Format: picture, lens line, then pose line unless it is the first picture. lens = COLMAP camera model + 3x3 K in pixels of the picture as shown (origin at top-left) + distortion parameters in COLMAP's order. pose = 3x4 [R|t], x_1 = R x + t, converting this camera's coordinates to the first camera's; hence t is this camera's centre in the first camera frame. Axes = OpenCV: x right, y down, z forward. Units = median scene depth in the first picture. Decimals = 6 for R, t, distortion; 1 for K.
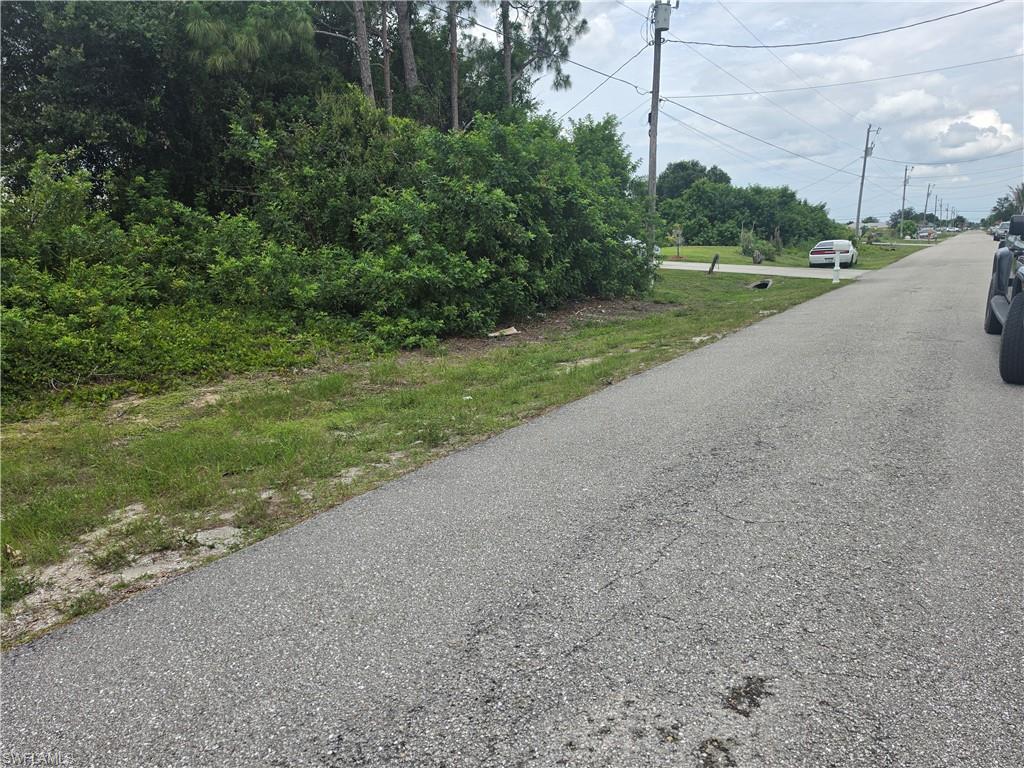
lens RADIAL K [[679.7, 0, 513.7], [0, 679.7, 400.3], [0, 0, 1]] dist [0.007673, -0.011786]
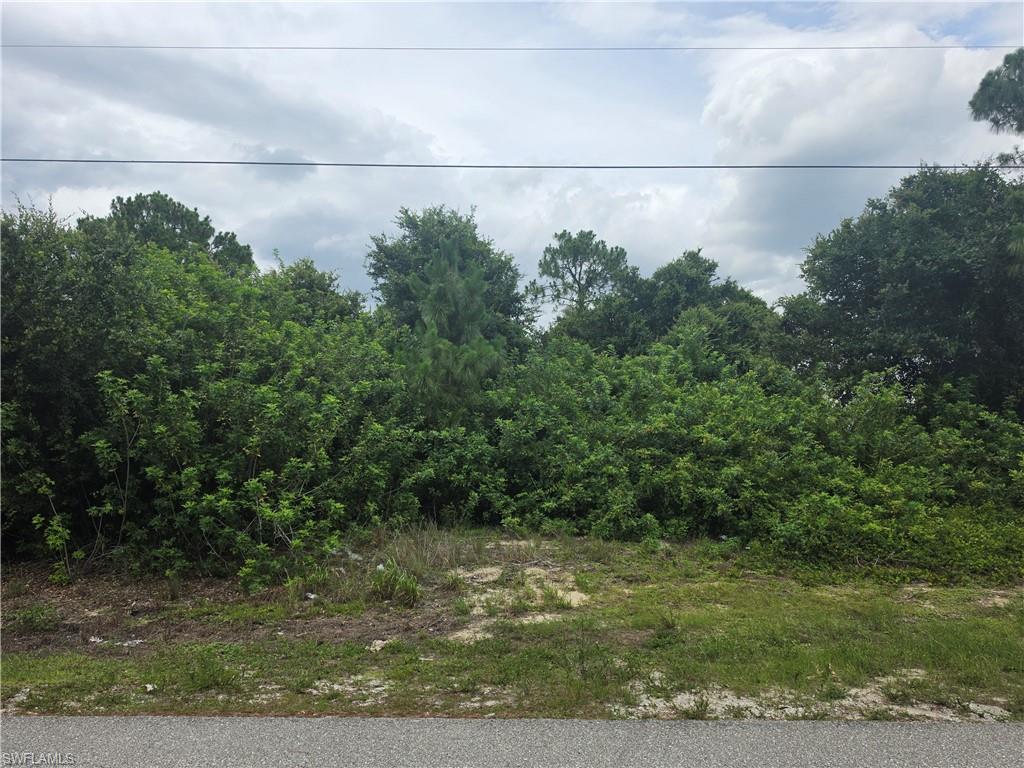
lens RADIAL K [[679.7, 0, 506.1], [0, 679.7, 387.9], [0, 0, 1]] dist [0.007673, -0.011786]
pose [[0.489990, -0.045591, -0.870535, 0.086523], [-0.207866, 0.963714, -0.167470, 0.012144], [0.846582, 0.263013, 0.462734, -0.168019]]
